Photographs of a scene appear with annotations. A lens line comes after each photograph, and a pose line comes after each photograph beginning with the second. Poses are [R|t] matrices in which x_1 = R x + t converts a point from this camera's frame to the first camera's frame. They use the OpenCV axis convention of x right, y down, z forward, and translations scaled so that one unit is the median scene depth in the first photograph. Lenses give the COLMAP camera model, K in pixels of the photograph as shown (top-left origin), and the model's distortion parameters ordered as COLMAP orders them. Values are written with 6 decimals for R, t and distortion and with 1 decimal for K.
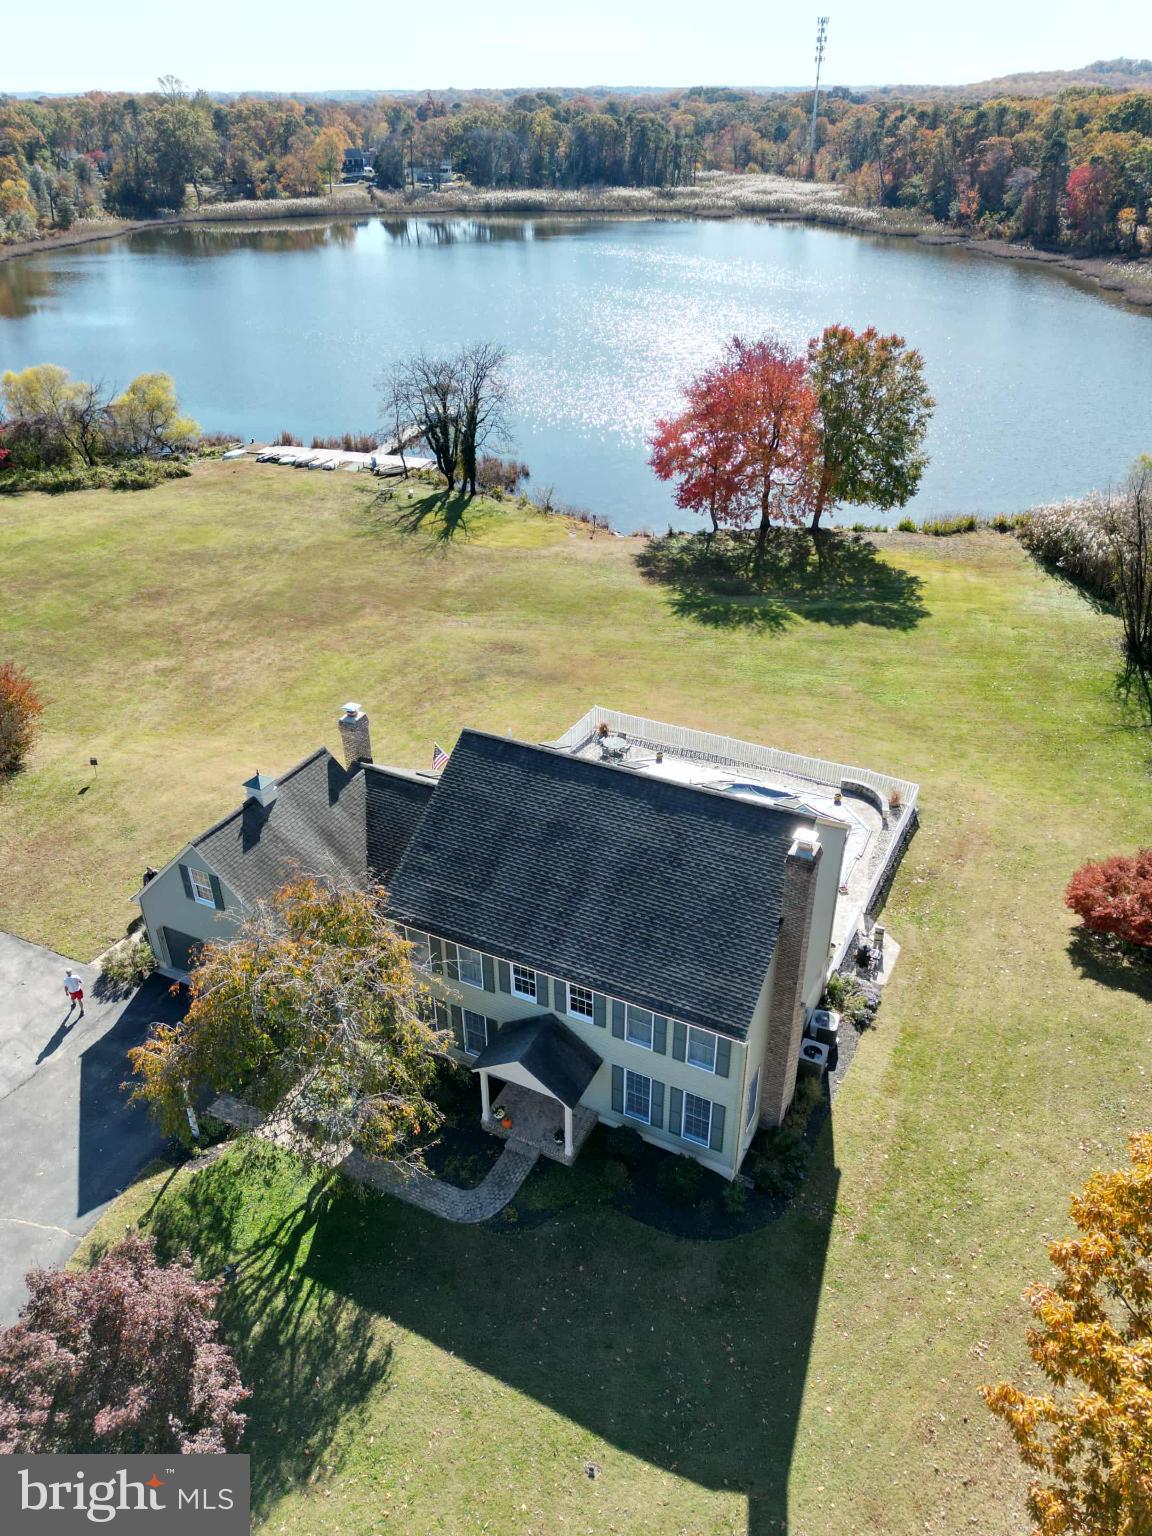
lens RADIAL K [[1075.5, 0, 580.8], [0, 1075.5, 765.6], [0, 0, 1]] dist [0.078339, -0.077783]
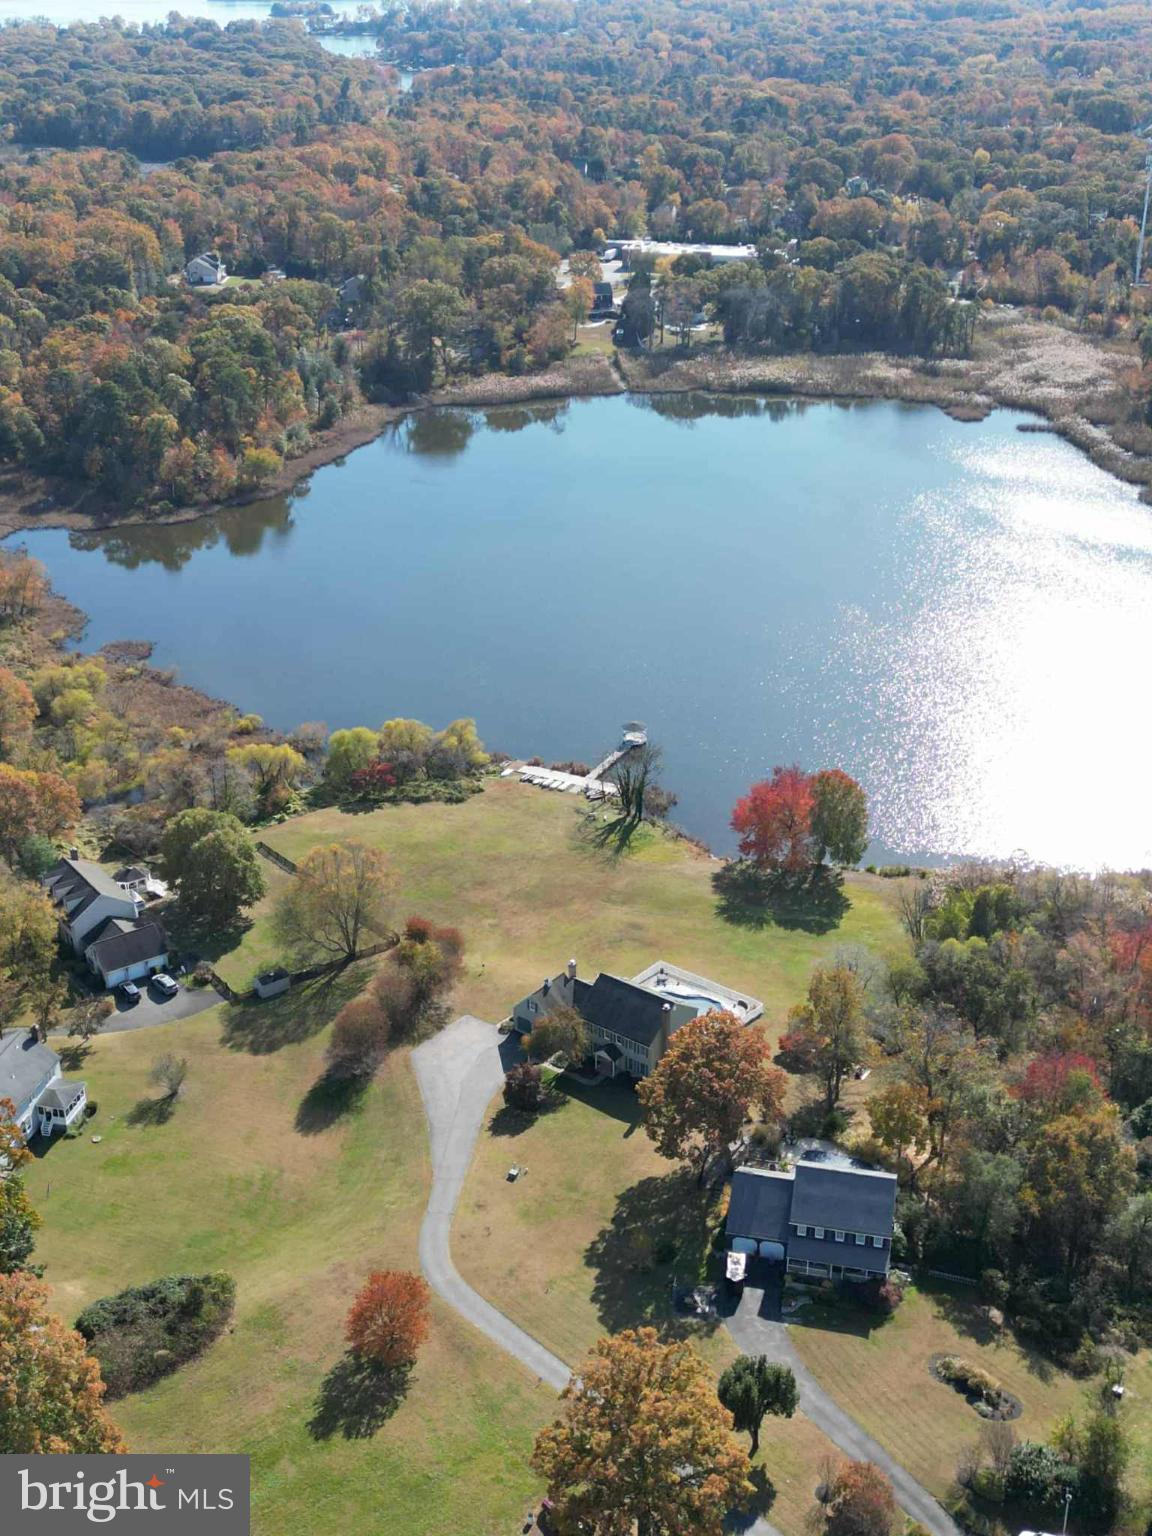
lens RADIAL K [[1791.0, 0, 576.0], [0, 1791.0, 768.0], [0, 0, 1]] dist [0.061525, -0.044082]
pose [[0.980600, 0.085742, -0.176274, 0.308666], [-0.103188, 0.990371, -0.092295, -0.055262], [0.166663, 0.108694, 0.980005, -1.904475]]
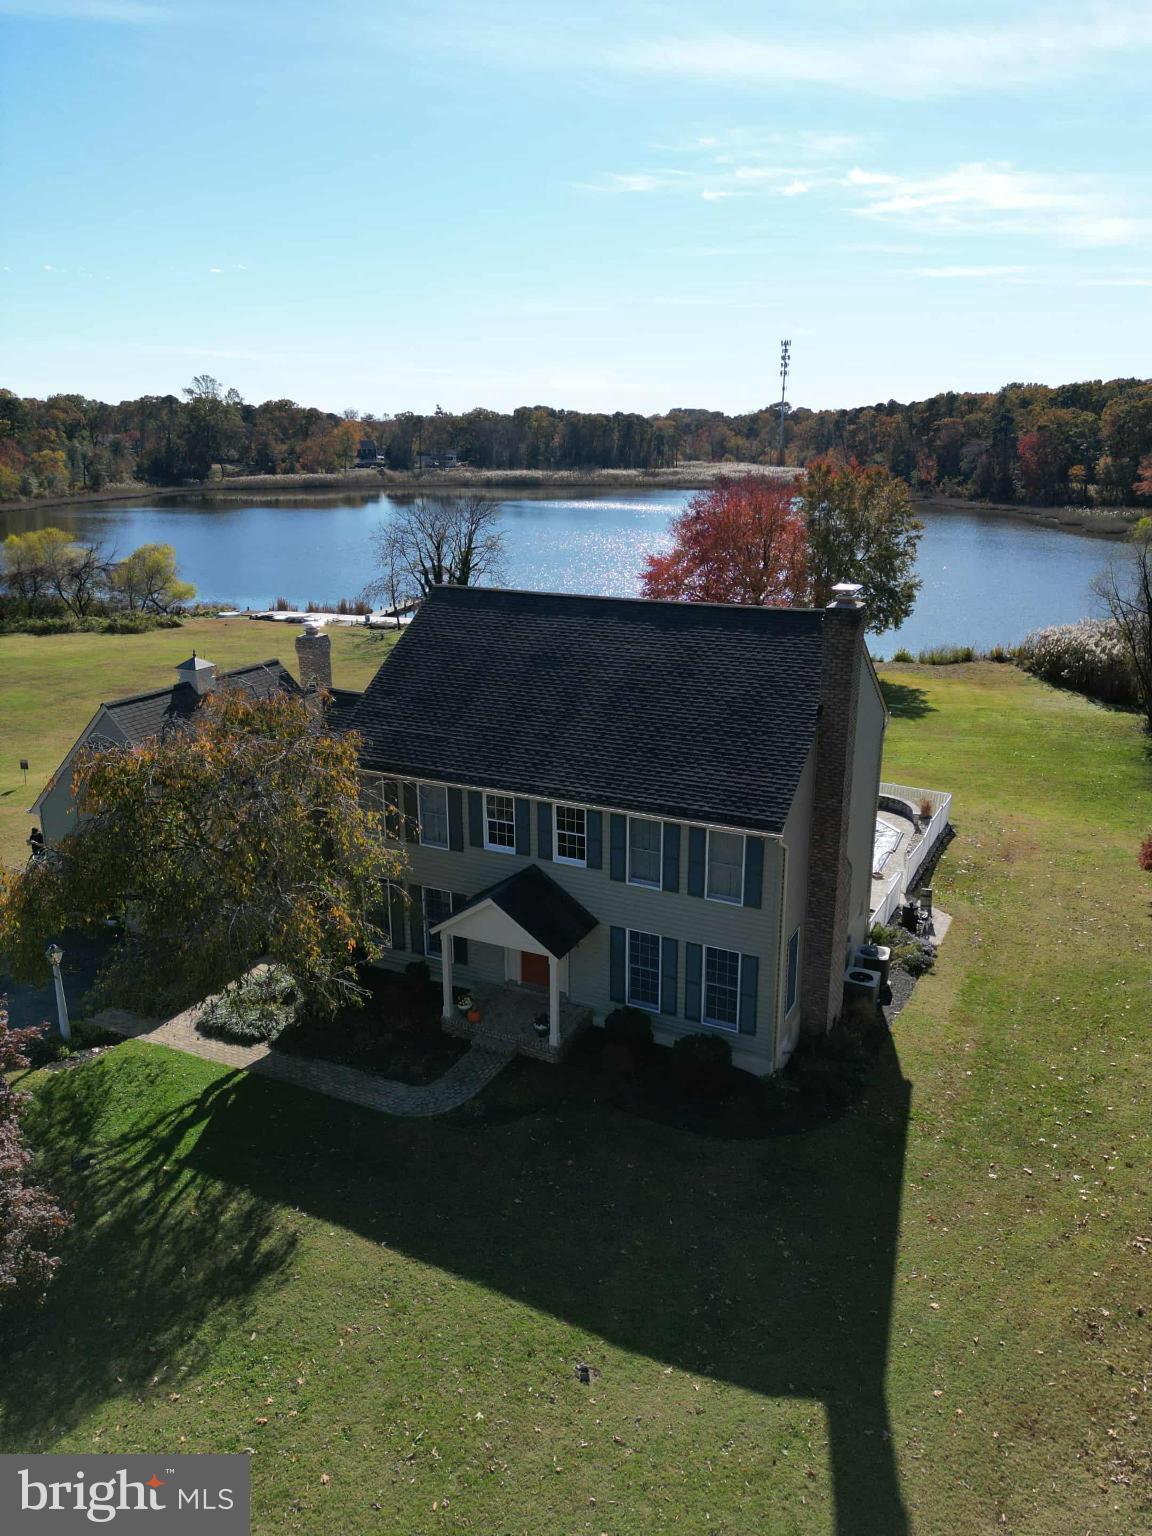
lens RADIAL K [[1075.5, 0, 580.8], [0, 1075.5, 765.6], [0, 0, 1]] dist [0.078339, -0.077783]
pose [[0.999977, 0.000295, 0.006829, 0.000724], [0.001397, 0.969144, -0.246491, 0.110215], [-0.006691, 0.246495, 0.969121, 0.067426]]
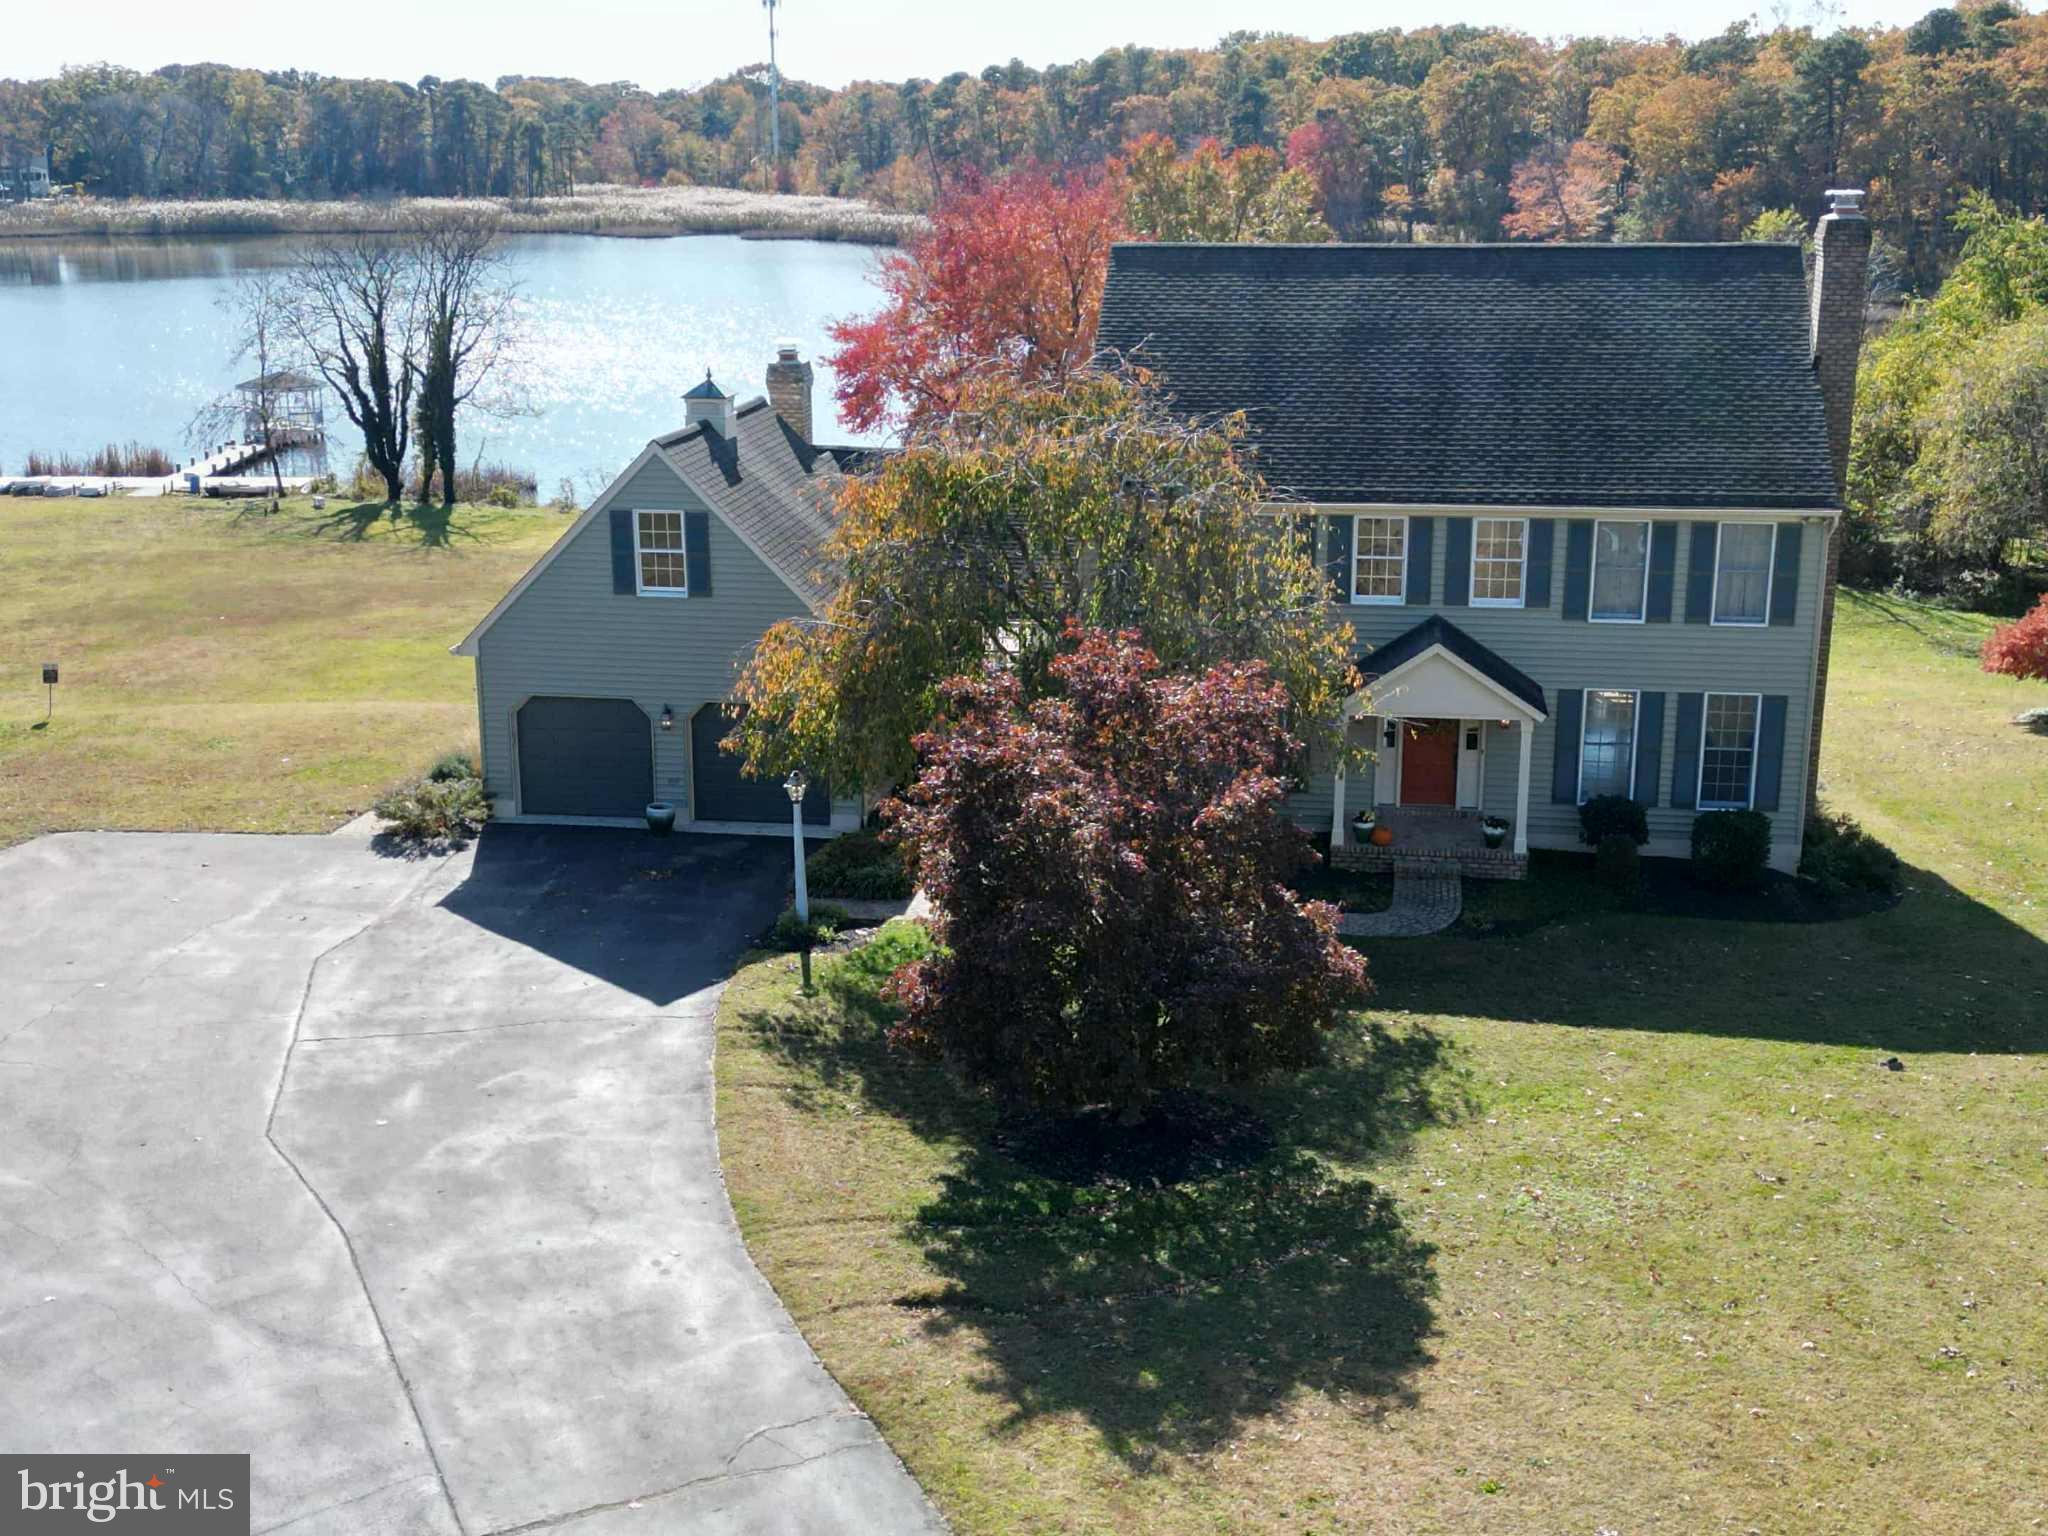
lens RADIAL K [[2388.0, 0, 1024.0], [0, 2388.0, 768.0], [0, 0, 1]] dist [0.061525, -0.044082]
pose [[0.952479, -0.074646, 0.295316, -0.182421], [0.155880, 0.952389, -0.262023, 0.182777], [-0.261697, 0.295605, 0.918767, -0.009754]]
